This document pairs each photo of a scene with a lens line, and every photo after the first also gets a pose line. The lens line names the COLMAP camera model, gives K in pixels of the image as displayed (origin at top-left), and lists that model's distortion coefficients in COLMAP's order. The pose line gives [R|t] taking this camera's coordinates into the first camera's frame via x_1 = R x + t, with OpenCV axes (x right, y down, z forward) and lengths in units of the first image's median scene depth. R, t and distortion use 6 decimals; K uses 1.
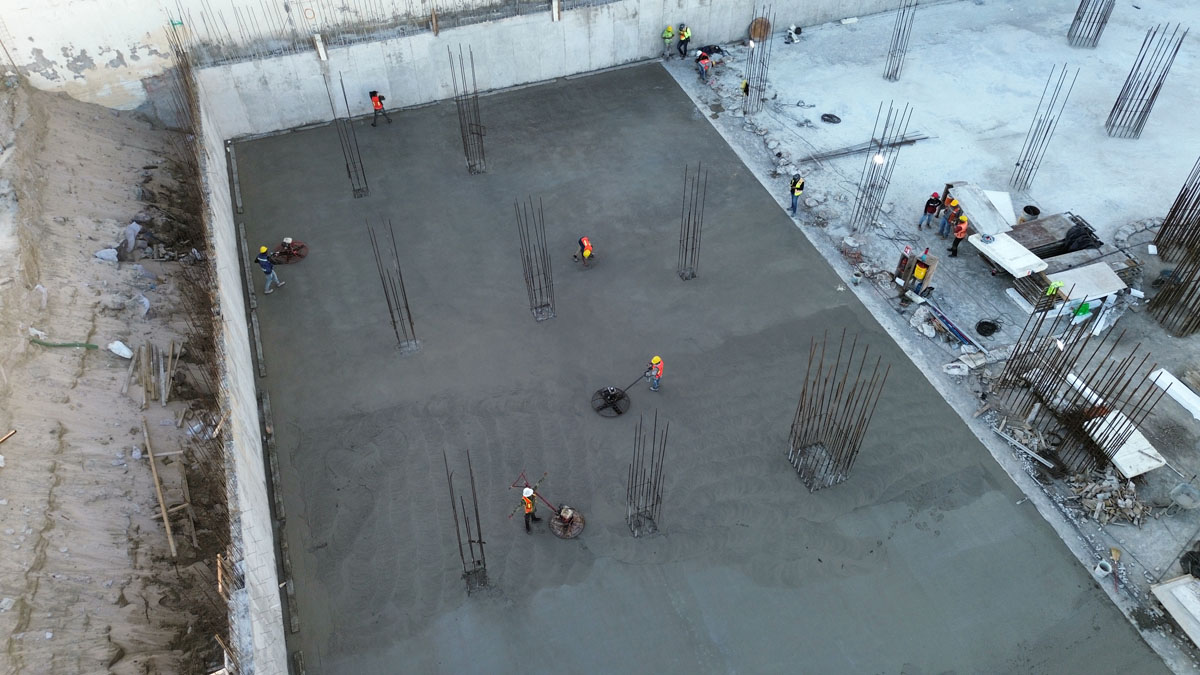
lens RADIAL K [[857.4, 0, 601.3], [0, 857.4, 341.3], [0, 0, 1]] dist [0.044664, -0.024173]
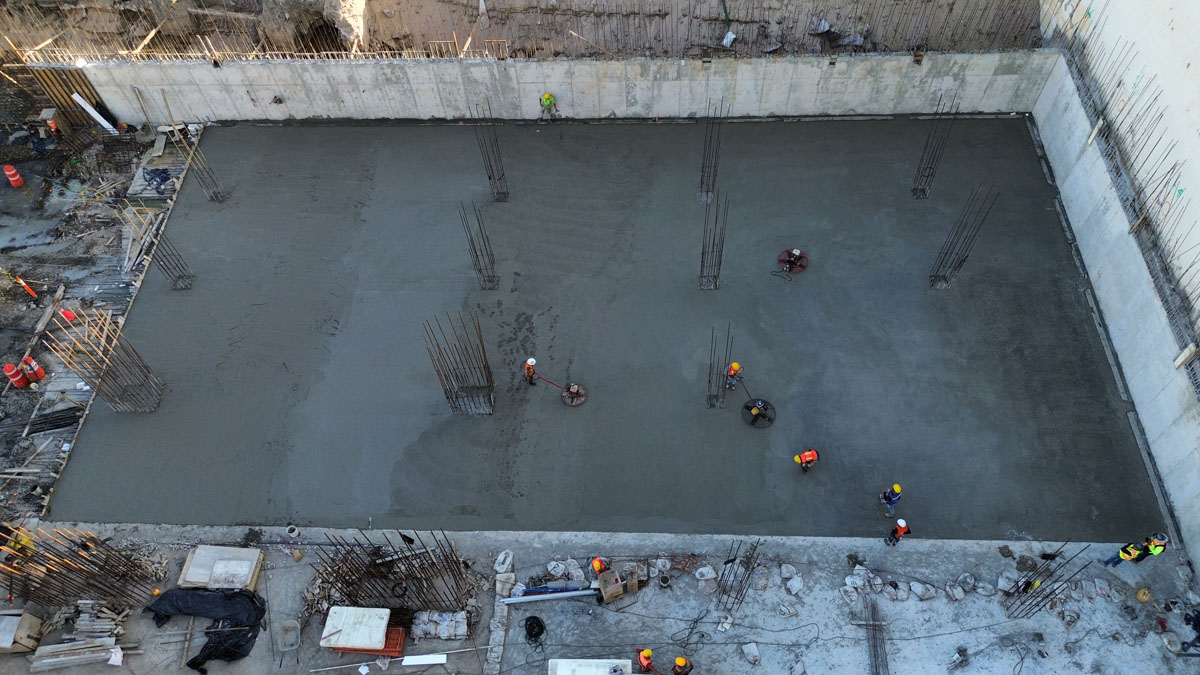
lens RADIAL K [[857.4, 0, 604.9], [0, 857.4, 332.1], [0, 0, 1]] dist [0.044664, -0.024173]
pose [[-0.382584, 0.778596, -0.497411, 0.595510], [-0.637160, 0.167529, 0.752304, -0.777143], [0.669072, 0.604749, 0.431996, 0.423470]]
